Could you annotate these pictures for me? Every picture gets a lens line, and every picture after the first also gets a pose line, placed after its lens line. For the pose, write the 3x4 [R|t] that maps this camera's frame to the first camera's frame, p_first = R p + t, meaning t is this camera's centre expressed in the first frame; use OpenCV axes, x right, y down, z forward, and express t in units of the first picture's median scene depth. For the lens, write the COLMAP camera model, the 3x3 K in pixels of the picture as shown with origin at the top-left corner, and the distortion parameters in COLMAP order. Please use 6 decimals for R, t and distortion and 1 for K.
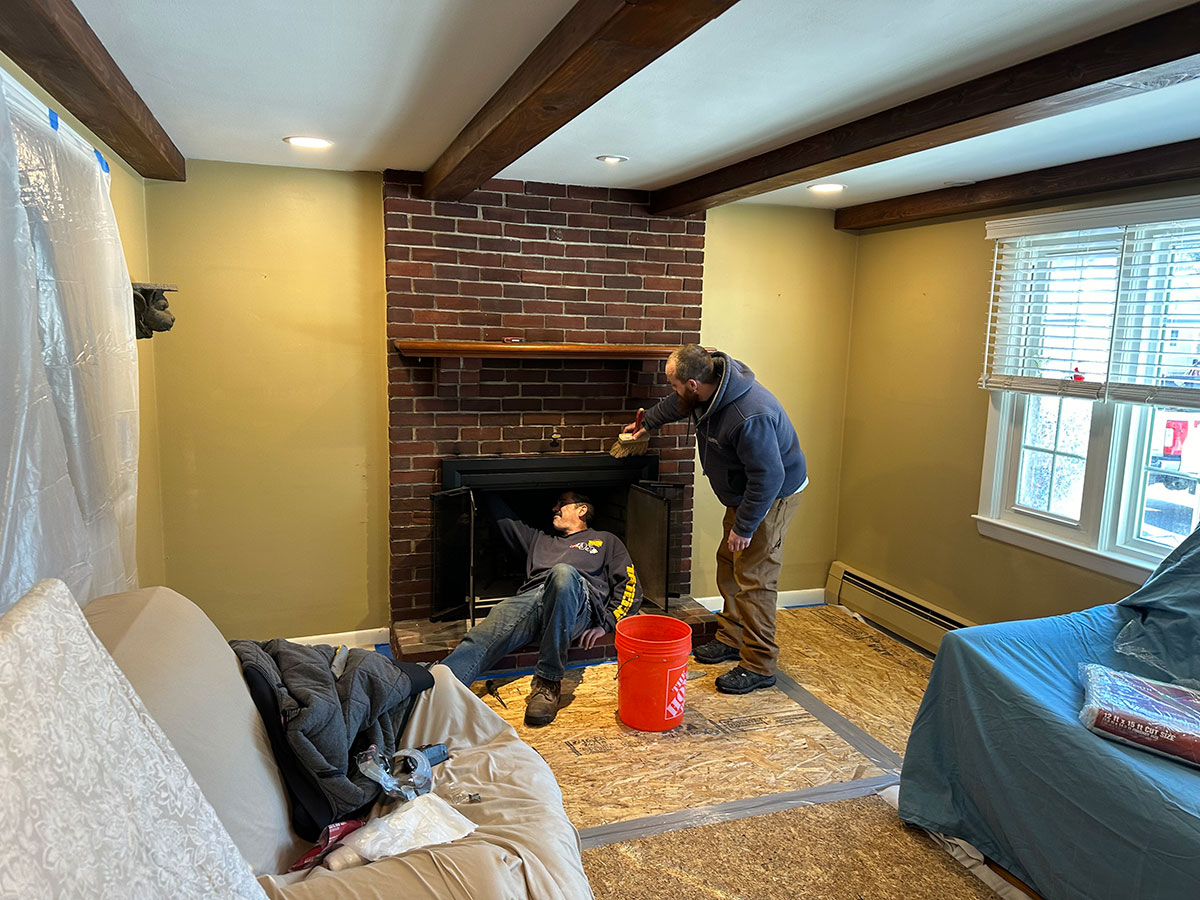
lens RADIAL K [[842.9, 0, 600.0], [0, 842.9, 450.0], [0, 0, 1]] dist [0.116118, -0.144032]
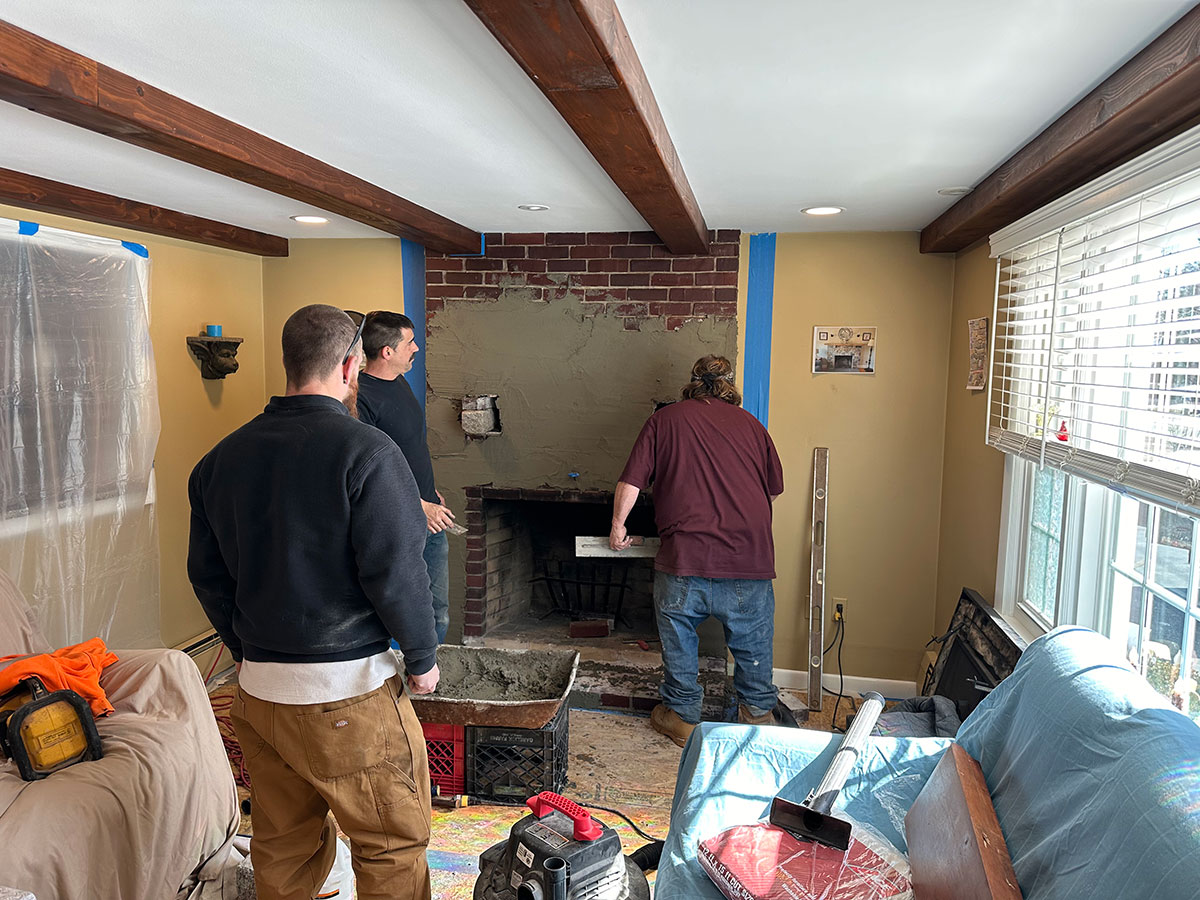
lens RADIAL K [[846.9, 0, 592.5], [0, 846.9, 444.4], [0, 0, 1]] dist [0.109764, -0.116836]
pose [[0.858968, 0.041142, -0.510374, 0.515572], [-0.069550, 0.996903, -0.036693, -0.018056], [0.507284, 0.067014, 0.859169, 0.135183]]
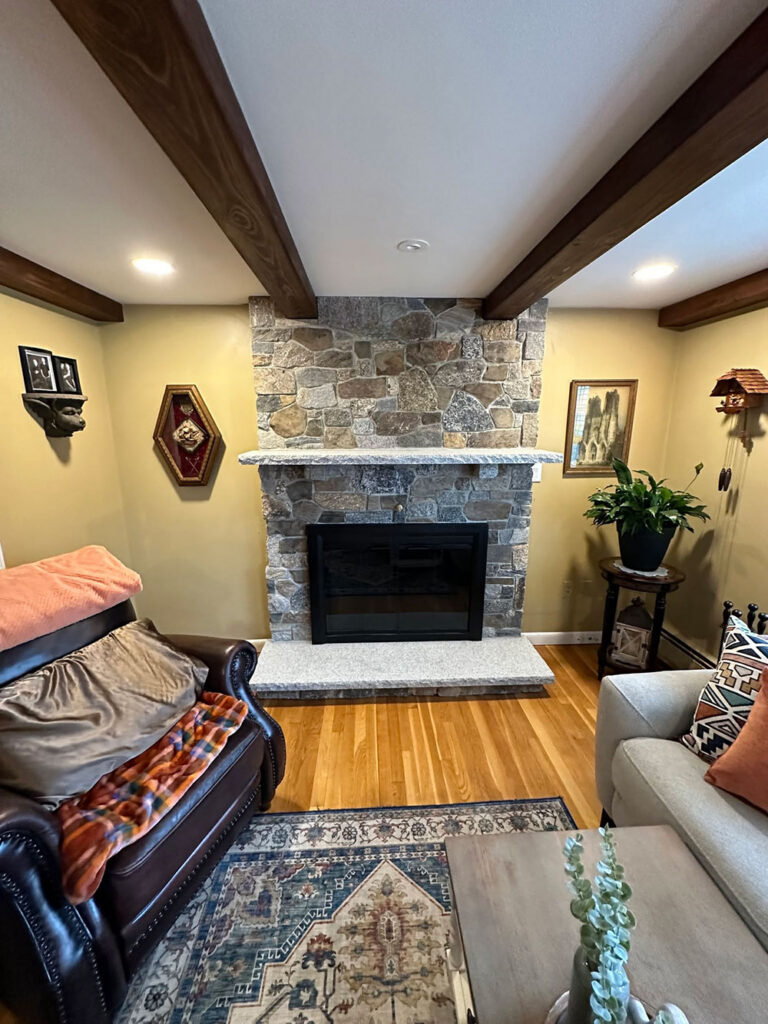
lens RADIAL K [[411.7, 0, 384.0], [0, 411.7, 512.0], [0, 0, 1]] dist [-0.003425, 0.000373]
pose [[0.955089, 0.036264, -0.294093, 0.113152], [-0.017484, 0.997651, 0.066237, -0.052488], [0.295804, -0.058120, 0.953479, 0.428164]]
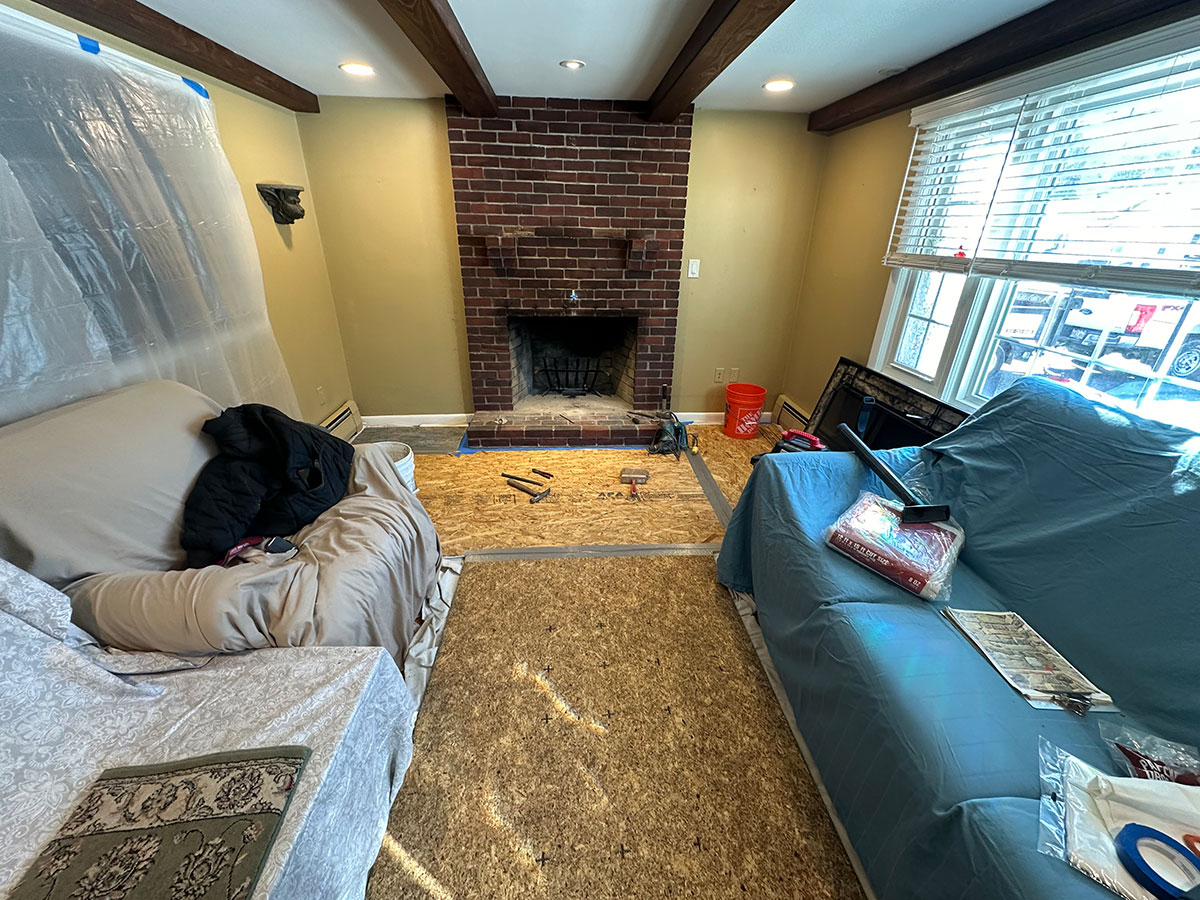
lens RADIAL K [[482.5, 0, 601.6], [0, 482.5, 448.2], [0, 0, 1]] dist [-0.003425, 0.000373]
pose [[0.963040, 0.105335, -0.247909, 0.243423], [-0.034101, 0.960639, 0.275699, 0.004340], [0.267192, -0.257055, 0.928725, 0.173822]]
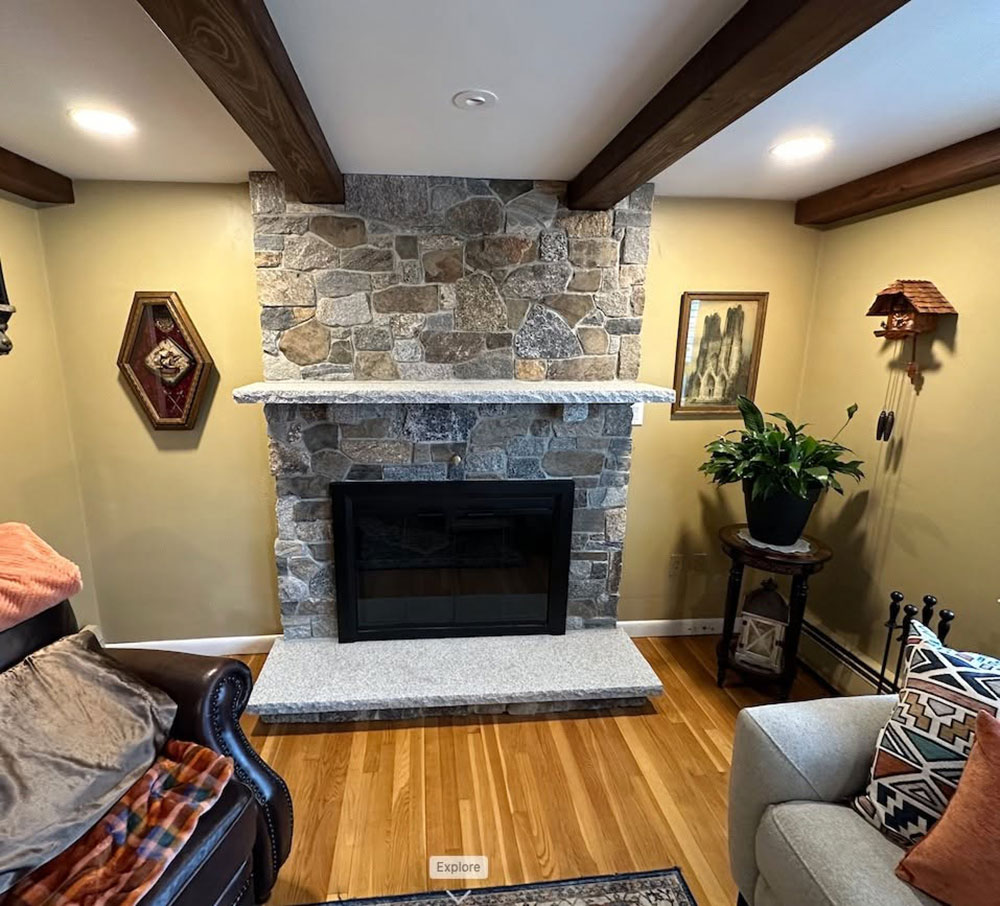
lens RADIAL K [[504.0, 0, 458.6], [0, 504.0, 447.2], [0, 0, 1]] dist [-0.004223, 0.001098]
pose [[0.965490, 0.036179, -0.257914, 0.100093], [-0.020879, 0.997869, 0.061814, -0.067973], [0.259601, -0.054295, 0.964189, 0.484359]]
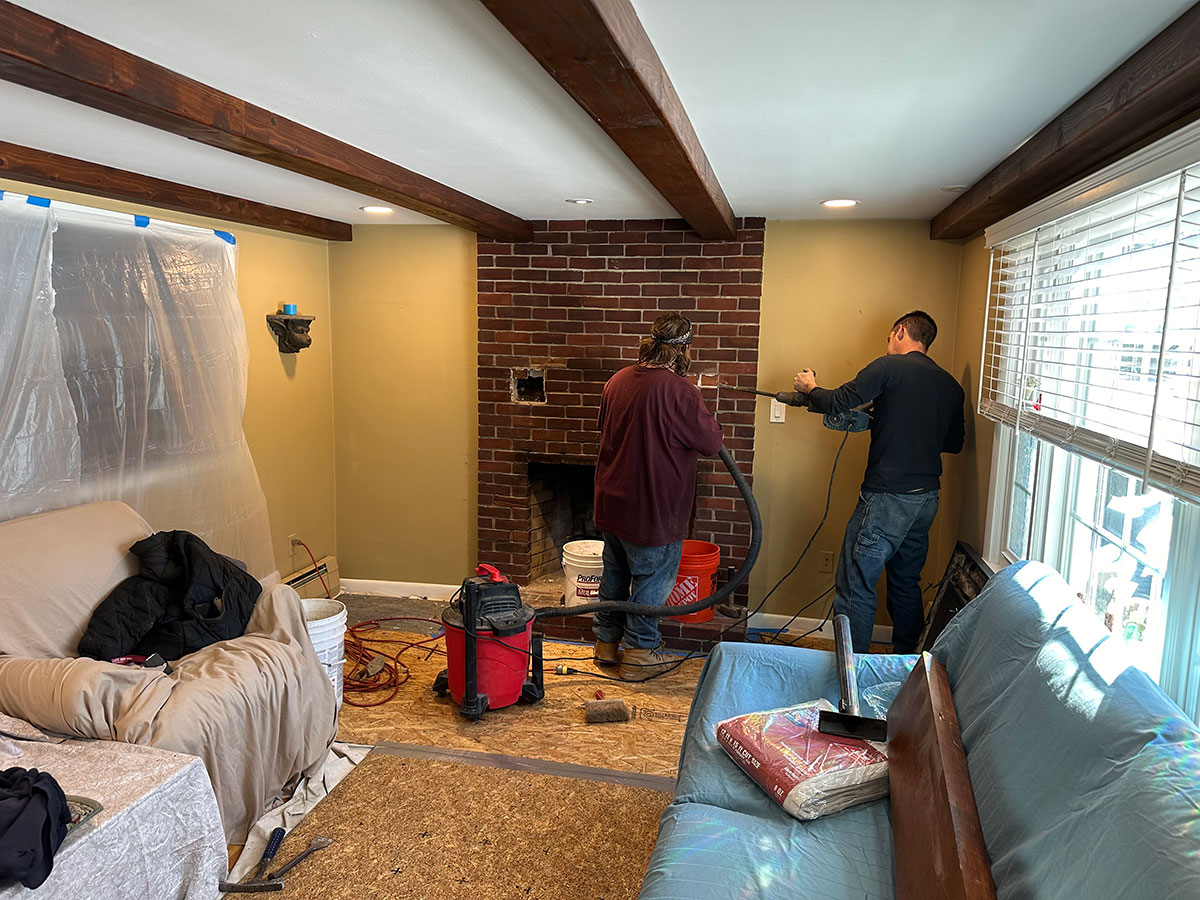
lens RADIAL K [[842.9, 0, 600.0], [0, 842.9, 450.0], [0, 0, 1]] dist [0.116118, -0.144032]
pose [[0.846931, 0.066389, -0.527541, 0.560088], [-0.075566, 0.997132, 0.004169, -0.009020], [0.526305, 0.036334, 0.849519, 0.036170]]
